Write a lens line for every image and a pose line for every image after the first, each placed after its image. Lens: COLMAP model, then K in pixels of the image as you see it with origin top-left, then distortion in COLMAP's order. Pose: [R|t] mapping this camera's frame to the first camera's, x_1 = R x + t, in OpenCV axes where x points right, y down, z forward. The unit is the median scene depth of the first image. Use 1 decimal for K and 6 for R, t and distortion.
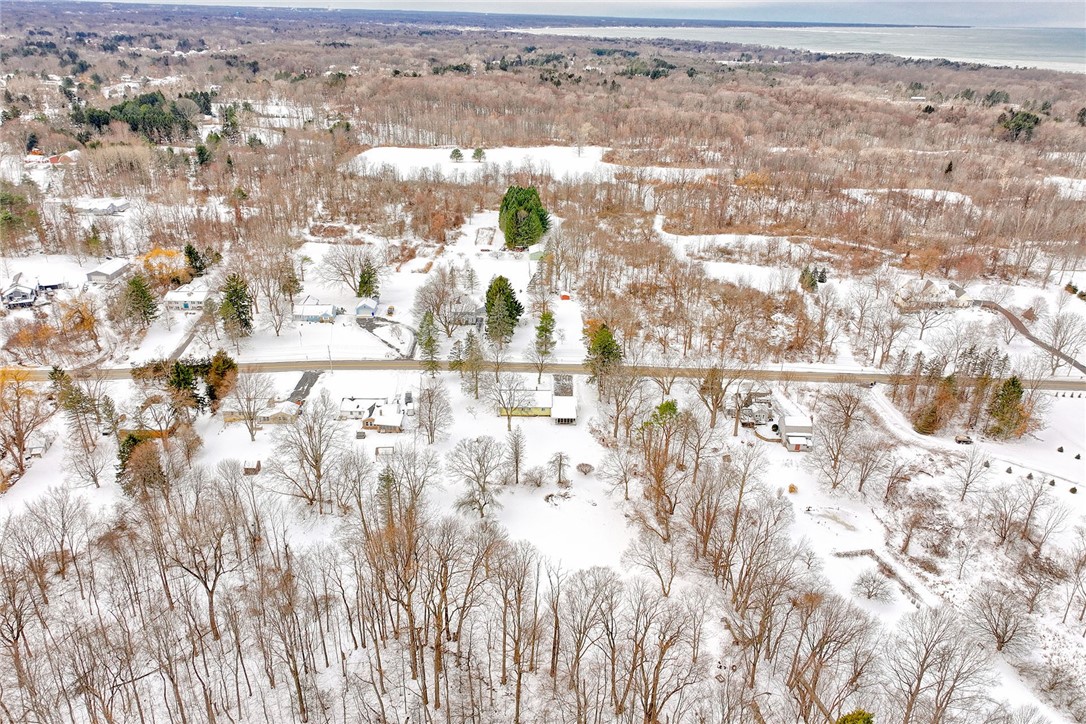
lens RADIAL K [[771.9, 0, 546.6], [0, 771.9, 362.4], [0, 0, 1]] dist [0.002841, 0.010960]
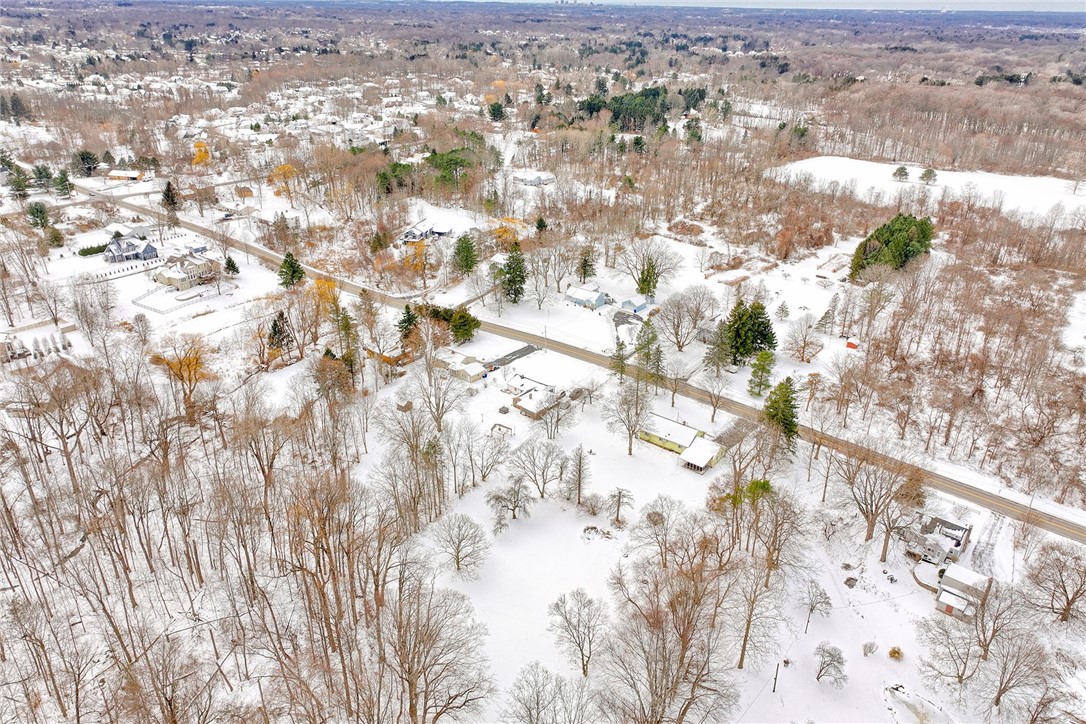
lens RADIAL K [[771.9, 0, 546.6], [0, 771.9, 362.4], [0, 0, 1]] dist [0.002841, 0.010960]
pose [[0.764133, 0.263747, -0.588675, 0.227909], [-0.265868, 0.960245, 0.085112, -0.041172], [0.587721, 0.091473, 0.803876, 0.101797]]
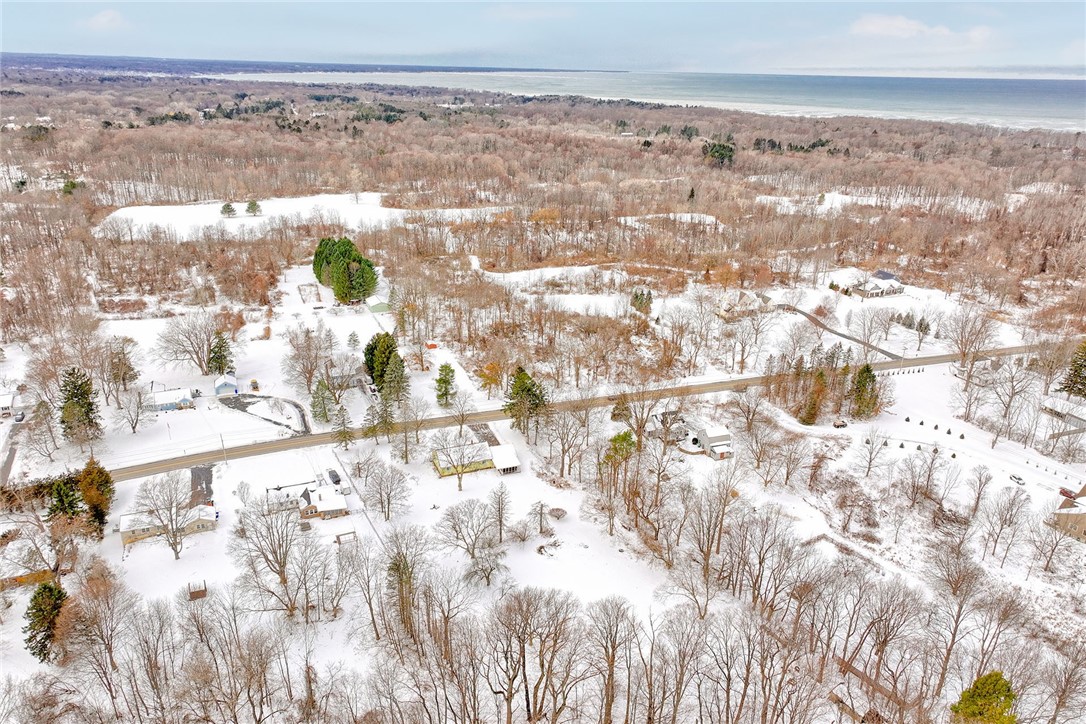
lens RADIAL K [[763.0, 0, 543.0], [0, 763.0, 362.0], [0, 0, 1]] dist [0.004759, 0.003616]
pose [[0.932991, -0.131989, 0.334824, -0.142821], [0.147465, 0.988842, -0.021107, -0.019516], [-0.328303, 0.069067, 0.942044, 0.035939]]
